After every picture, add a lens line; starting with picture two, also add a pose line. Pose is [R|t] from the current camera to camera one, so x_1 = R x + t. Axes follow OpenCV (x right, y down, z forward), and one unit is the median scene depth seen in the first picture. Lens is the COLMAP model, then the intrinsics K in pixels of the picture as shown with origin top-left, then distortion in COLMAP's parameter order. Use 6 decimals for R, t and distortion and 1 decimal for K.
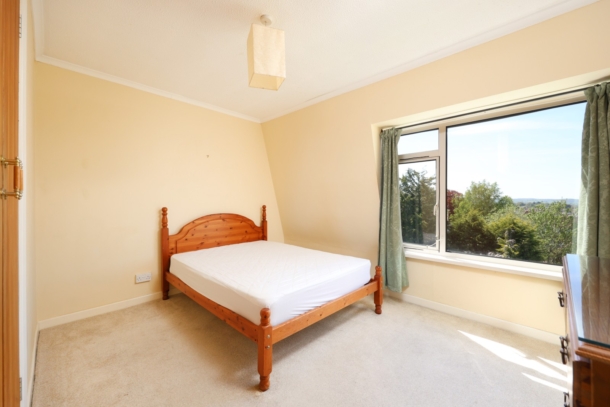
lens RADIAL K [[251.7, 0, 303.1], [0, 251.7, 202.2], [0, 0, 1]] dist [-0.000069, 0.000014]
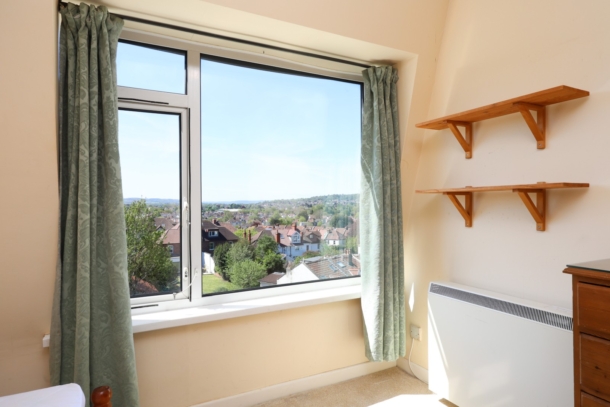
lens RADIAL K [[377.8, 0, 302.7], [0, 377.8, 204.0], [0, 0, 1]] dist [-0.004046, -0.000128]
pose [[0.298839, -0.011495, 0.954234, -0.106517], [0.008520, 0.999920, 0.009377, 0.000525], [-0.954266, 0.005328, 0.298913, 0.561040]]
